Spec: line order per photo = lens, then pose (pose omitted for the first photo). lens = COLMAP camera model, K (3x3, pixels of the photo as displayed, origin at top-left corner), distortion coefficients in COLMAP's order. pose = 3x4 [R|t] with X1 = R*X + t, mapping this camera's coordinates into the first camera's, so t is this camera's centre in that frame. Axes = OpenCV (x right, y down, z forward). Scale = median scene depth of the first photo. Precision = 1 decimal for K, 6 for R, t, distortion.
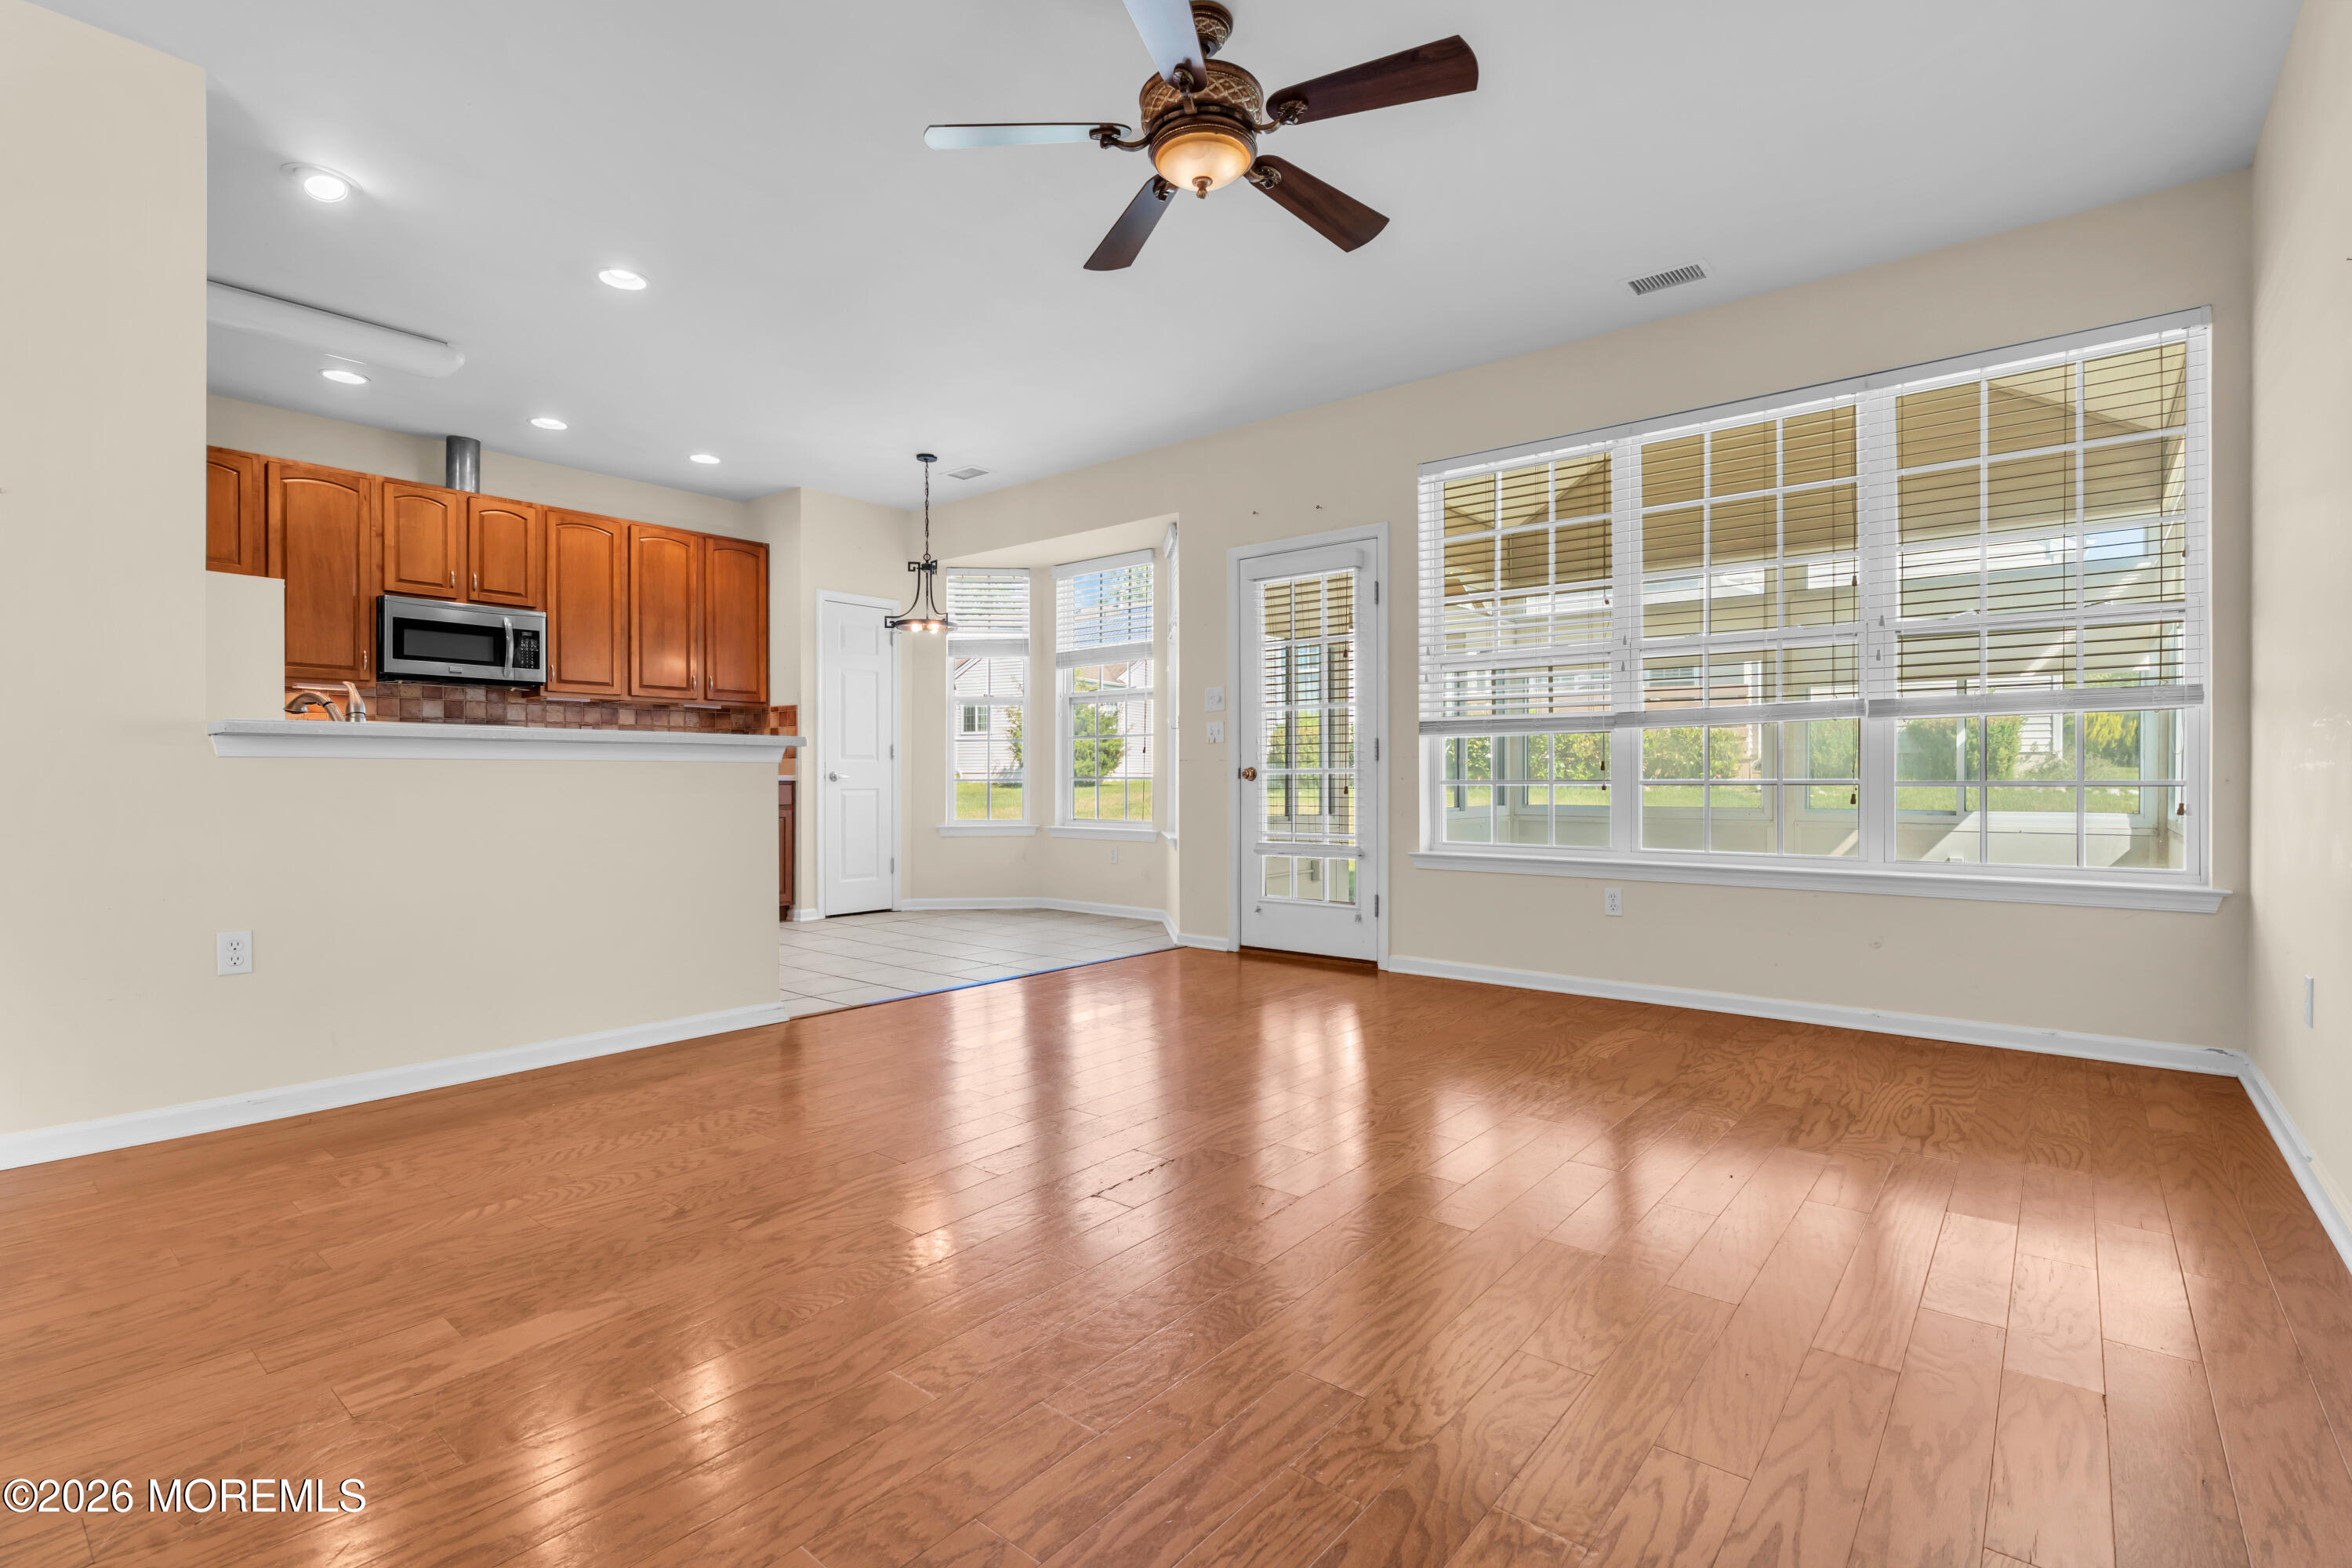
lens RADIAL K [[1087.8, 0, 1176.0], [0, 1087.8, 784.0], [0, 0, 1]] dist [-0.008896, 0.000346]
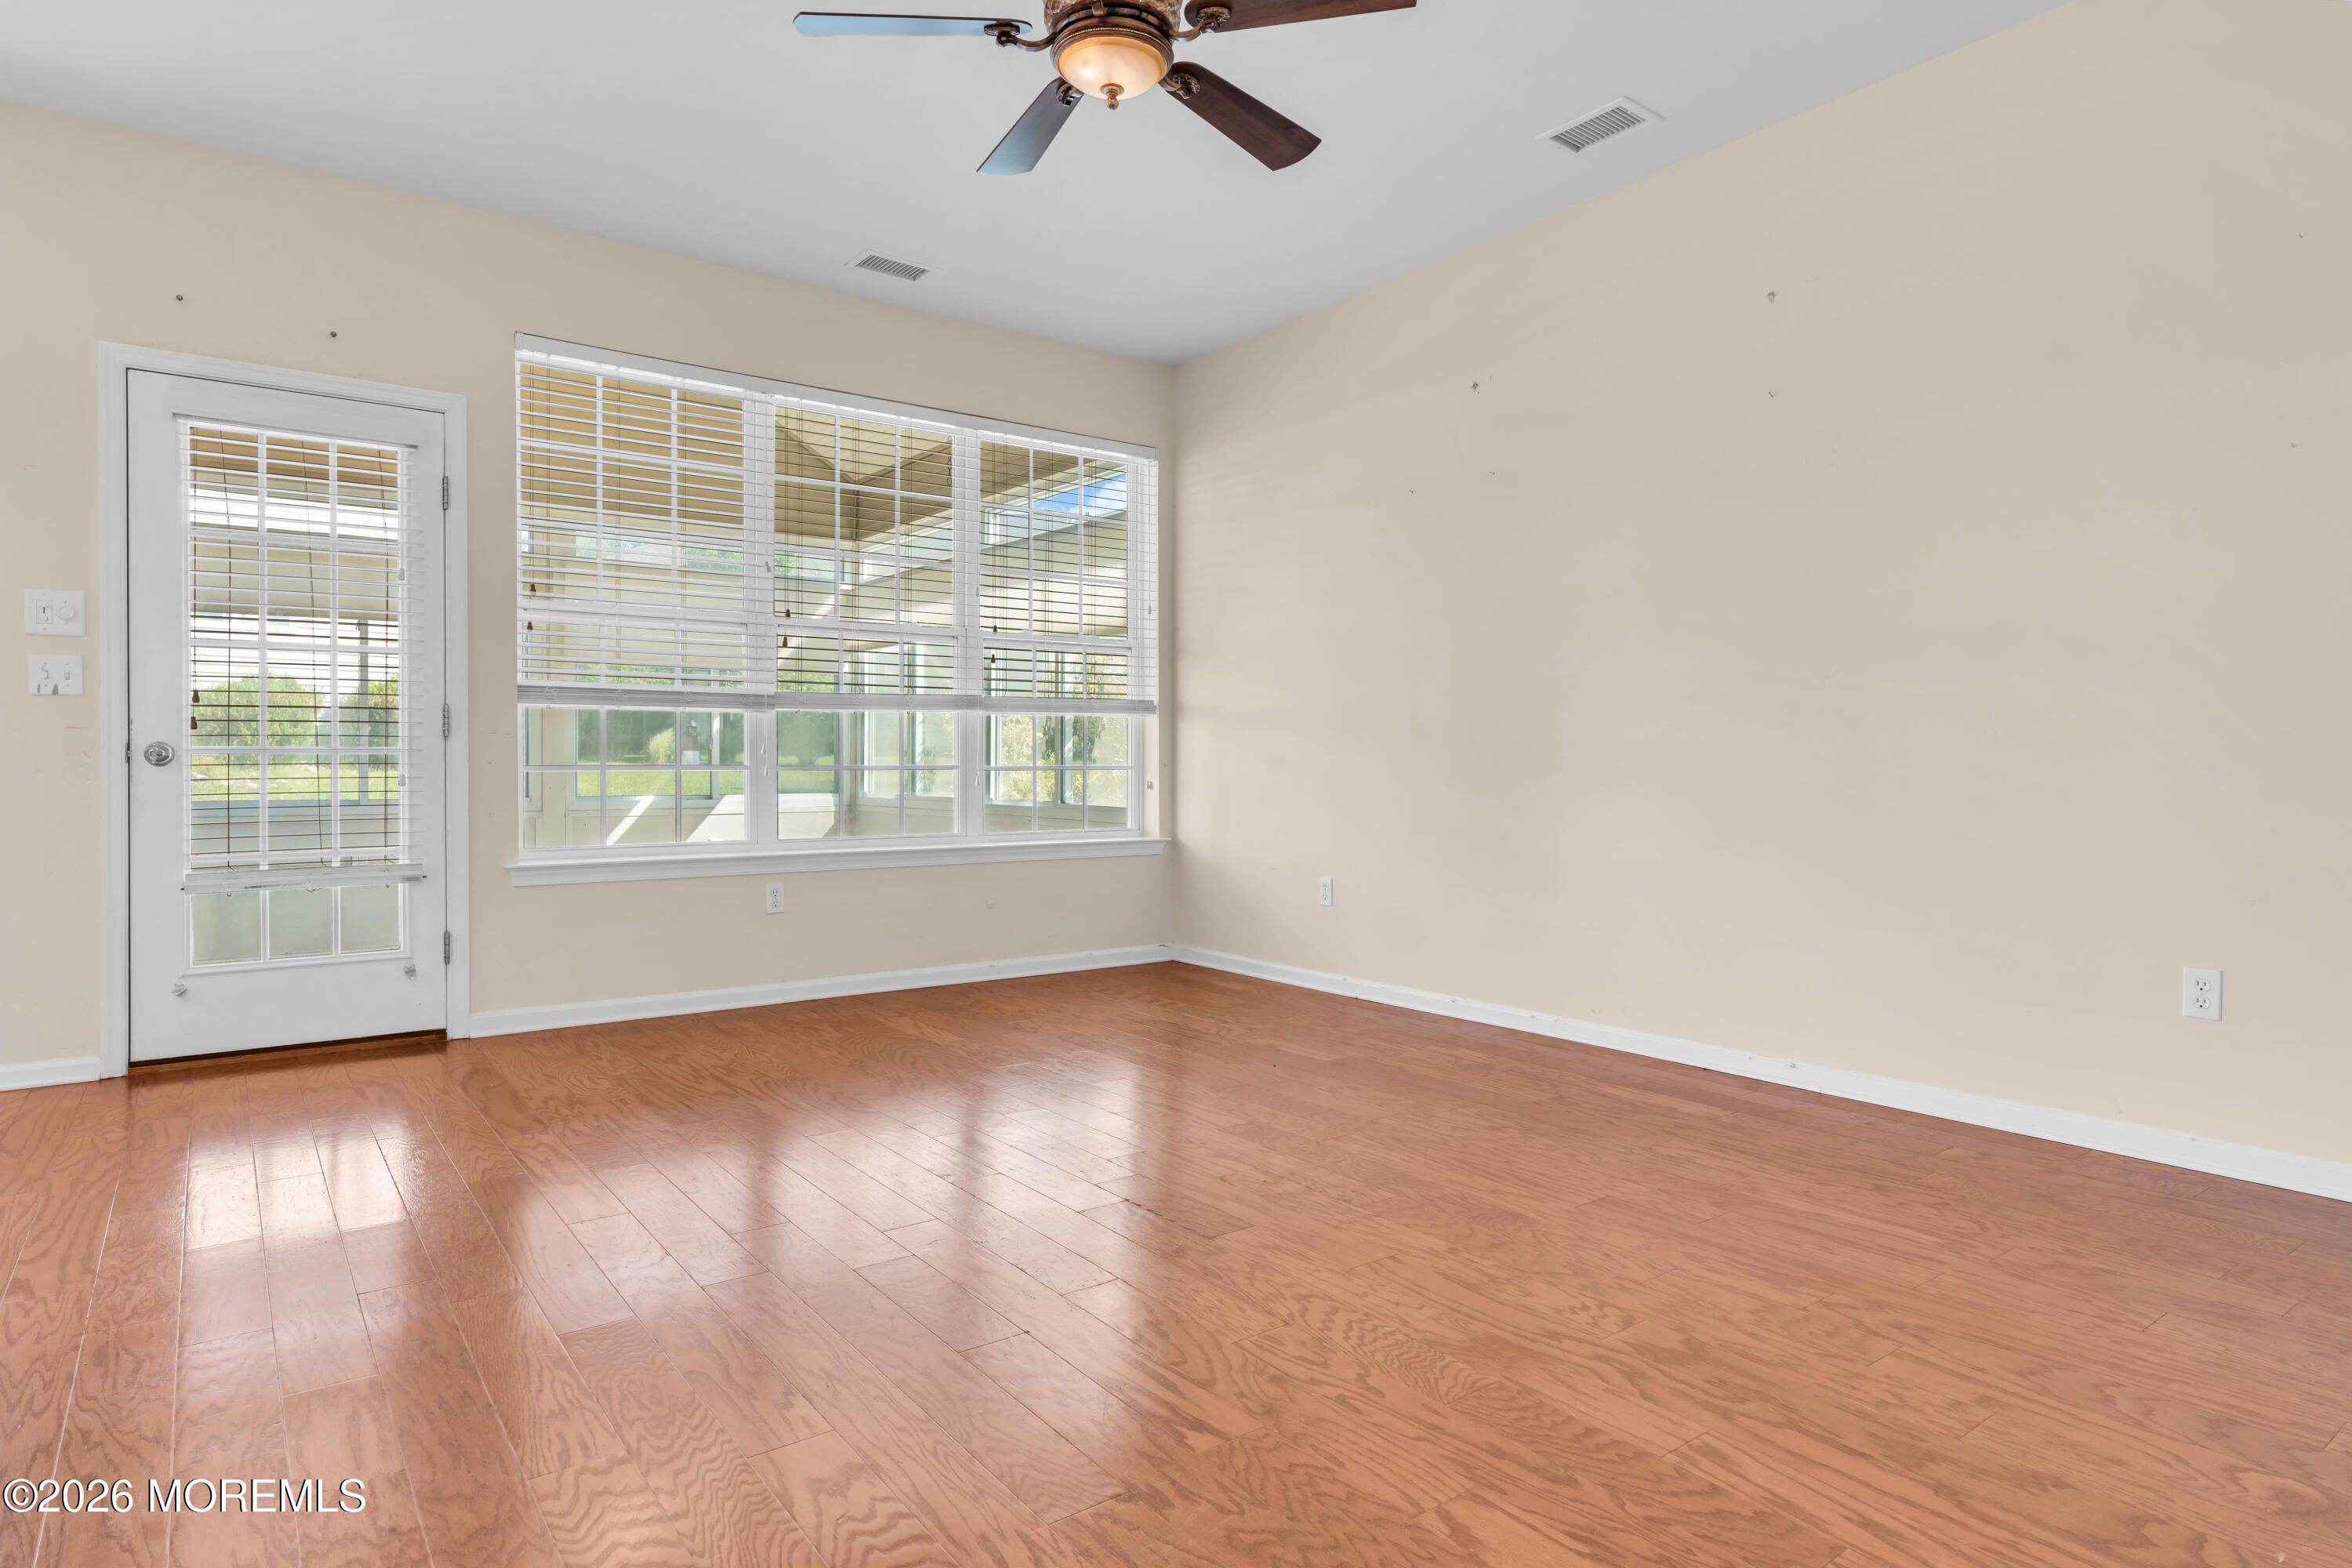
lens RADIAL K [[1304.0, 0, 1162.9], [0, 1304.0, 769.6], [0, 0, 1]] dist [-0.003096, 0.000099]
pose [[0.233818, -0.003517, 0.972274, -0.455561], [0.003468, 0.999990, 0.002783, -0.001570], [-0.972274, 0.002721, 0.233828, 0.324875]]
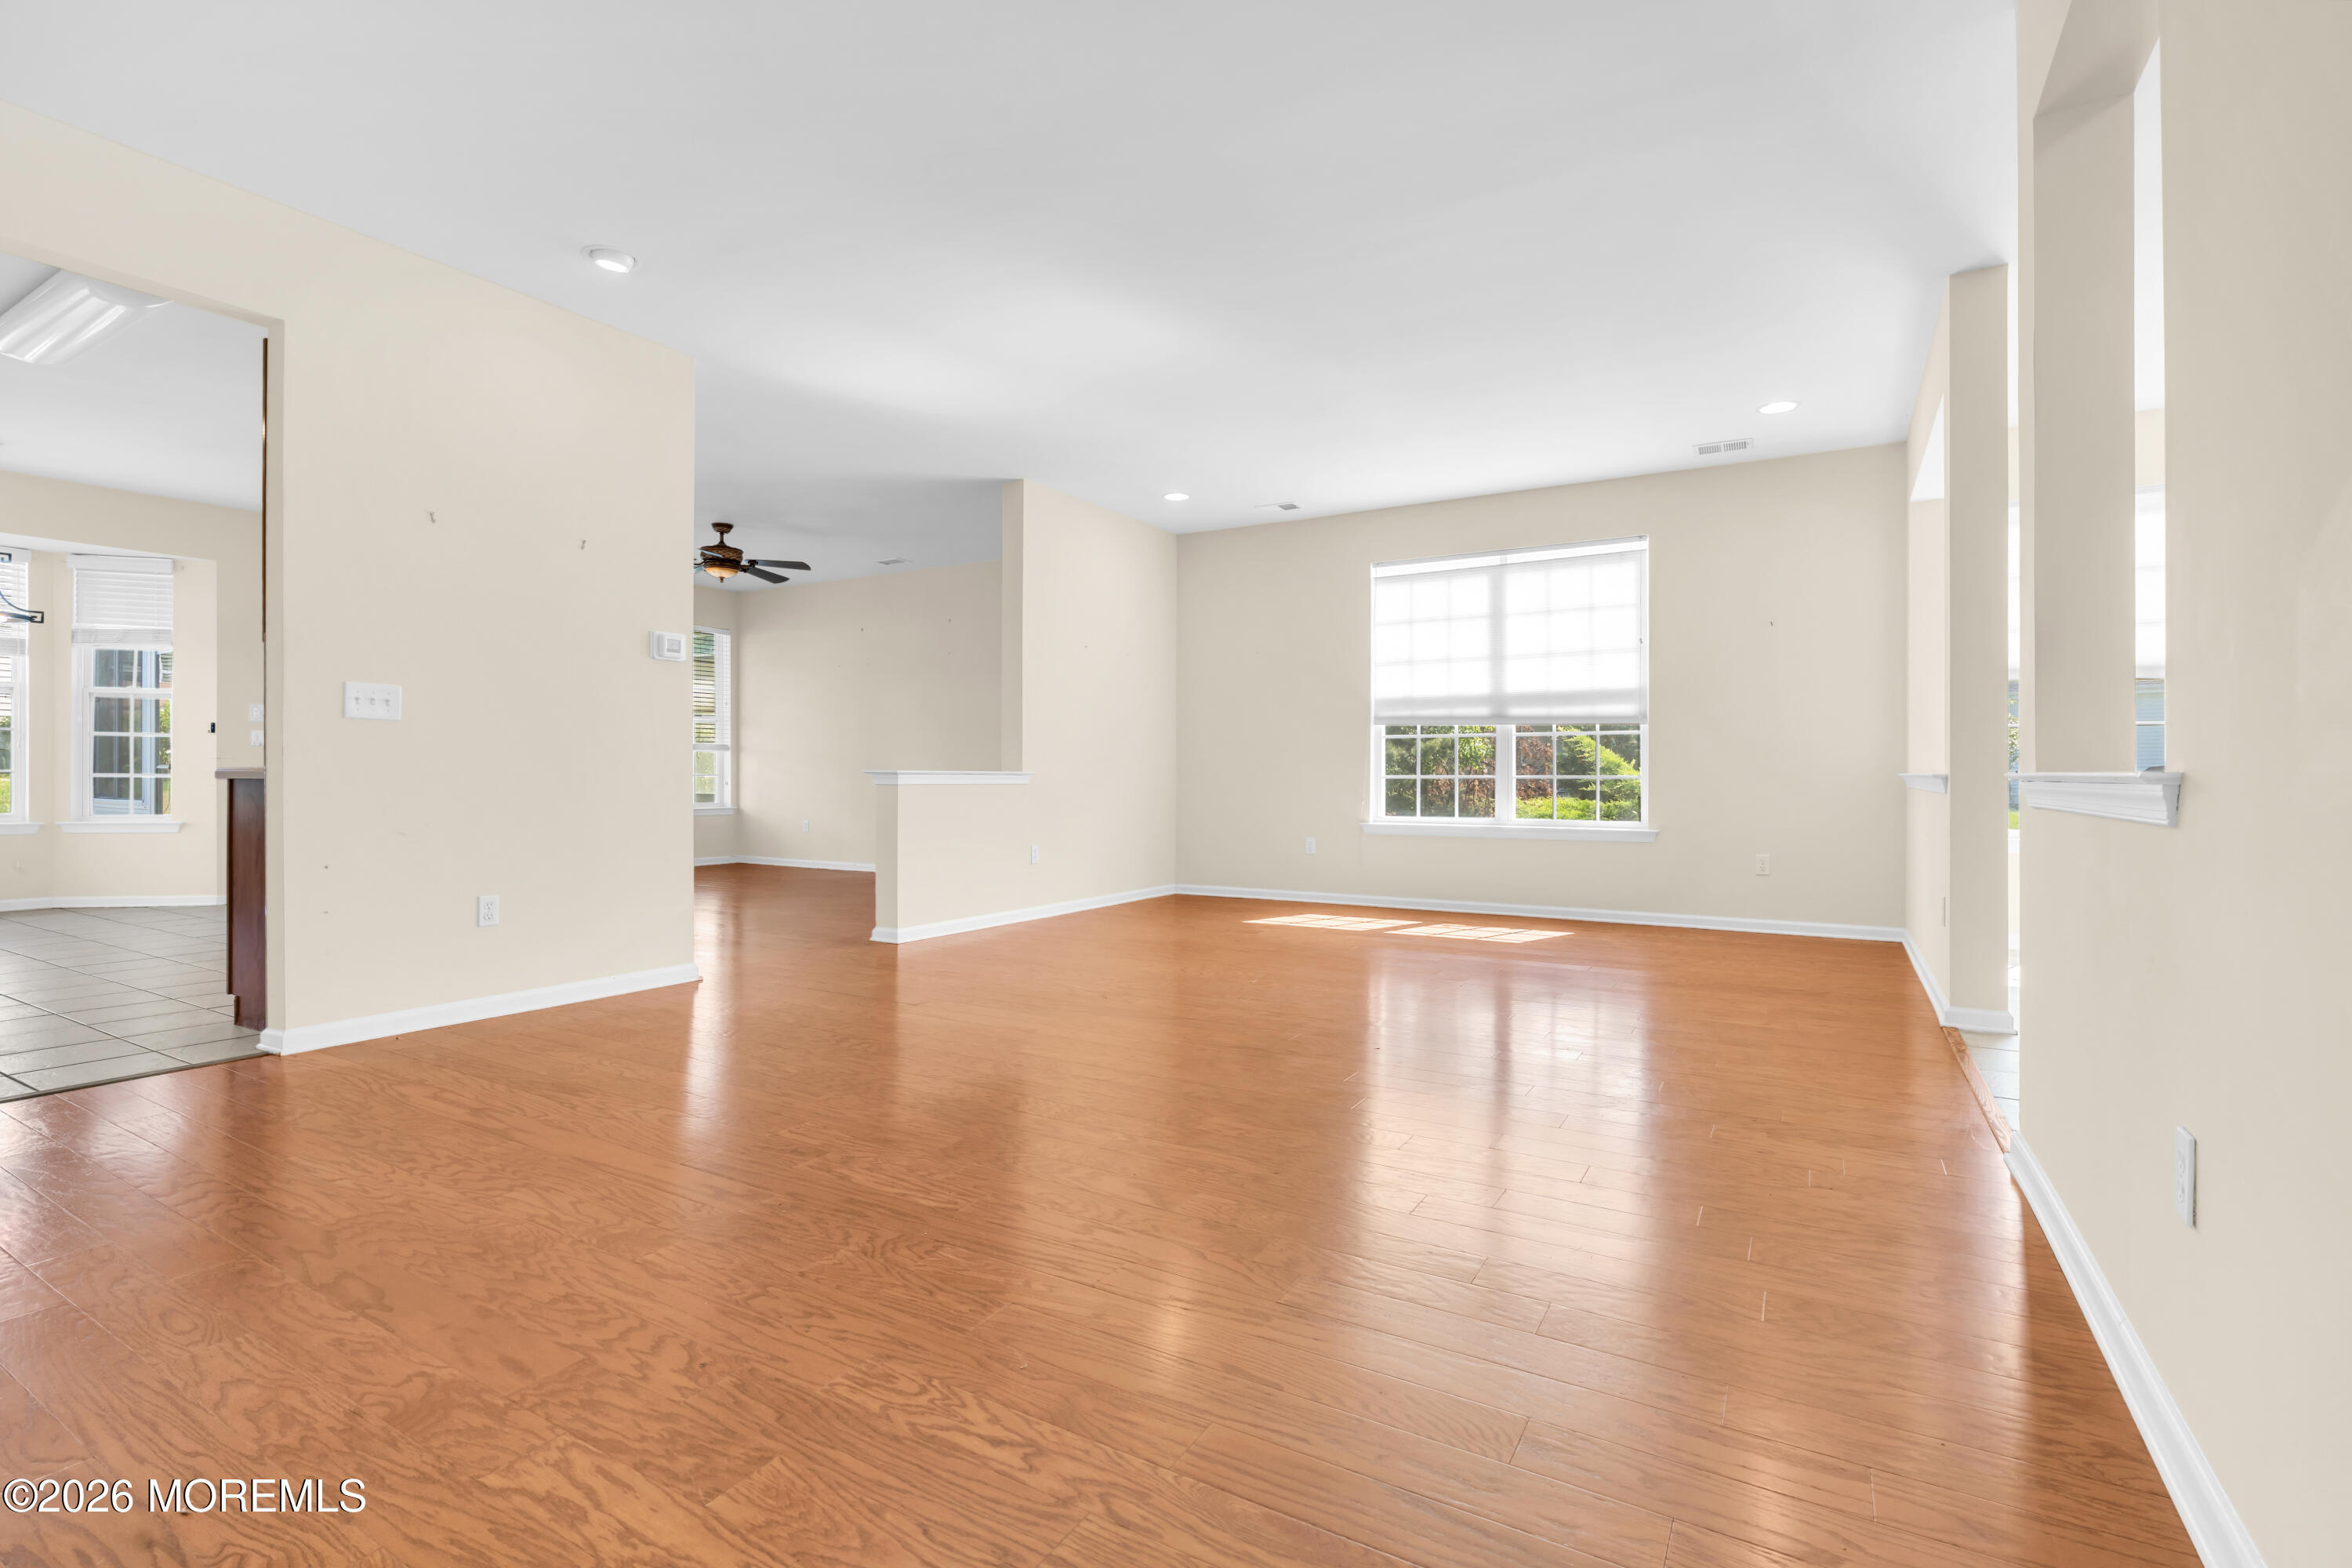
lens RADIAL K [[1083.9, 0, 1166.7], [0, 1083.9, 773.2], [0, 0, 1]] dist [-0.017876, 0.007926]
pose [[-0.151102, 0.000392, 0.988518, -1.428012], [0.002703, 0.999996, 0.000016, -0.001837], [-0.988514, 0.002675, -0.151103, 0.103503]]
